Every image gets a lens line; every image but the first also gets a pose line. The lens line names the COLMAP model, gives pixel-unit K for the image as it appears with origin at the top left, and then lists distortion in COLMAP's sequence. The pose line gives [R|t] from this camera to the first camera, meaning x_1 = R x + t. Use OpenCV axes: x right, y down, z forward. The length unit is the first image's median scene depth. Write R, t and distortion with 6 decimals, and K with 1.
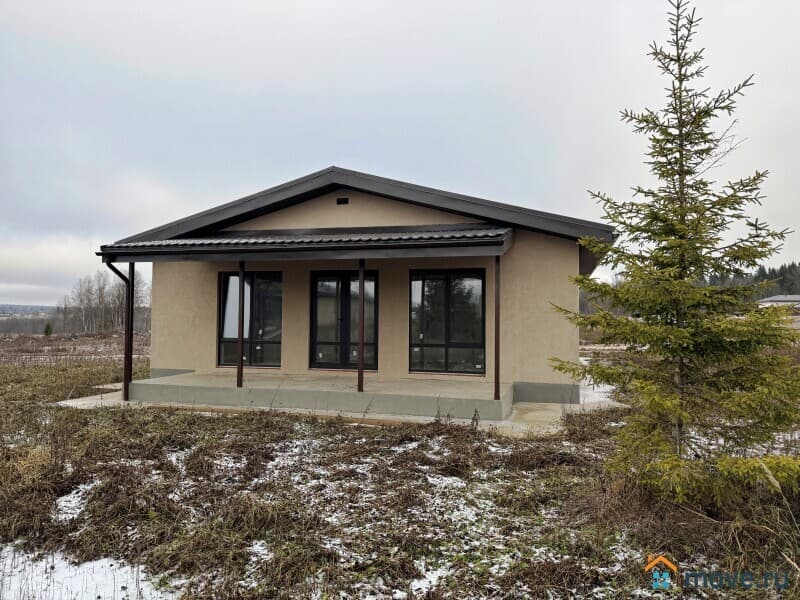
lens RADIAL K [[551.7, 0, 370.5], [0, 551.7, 301.0], [0, 0, 1]] dist [0.117003, -0.145013]
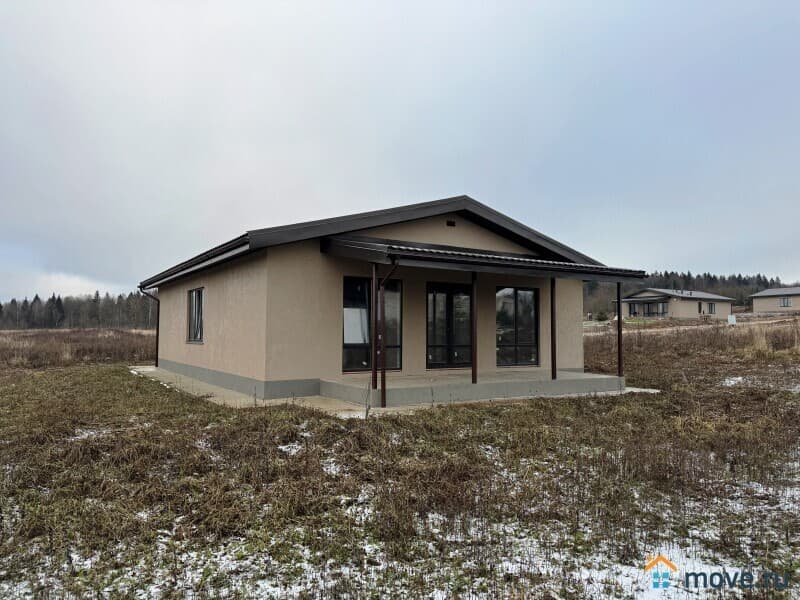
lens RADIAL K [[551.7, 0, 370.5], [0, 551.7, 301.0], [0, 0, 1]] dist [0.117003, -0.145013]
pose [[0.714894, 0.030300, 0.698576, -0.996311], [-0.018972, 0.999533, -0.023939, 0.014049], [-0.698975, 0.003860, 0.715135, 0.288749]]
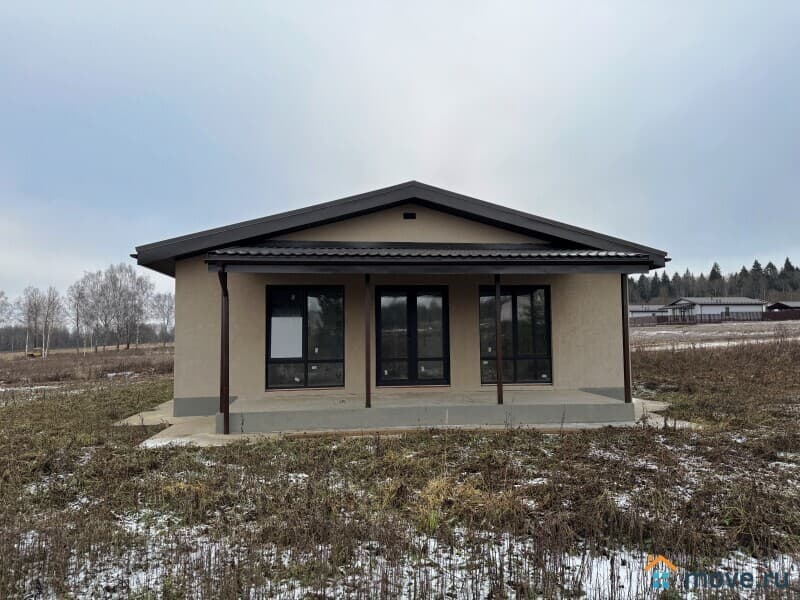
lens RADIAL K [[551.7, 0, 370.5], [0, 551.7, 301.0], [0, 0, 1]] dist [0.117003, -0.145013]
pose [[0.922823, 0.005037, 0.385192, -0.501887], [0.005653, 0.999630, -0.026613, -0.000981], [-0.385183, 0.026737, 0.922453, 0.113472]]
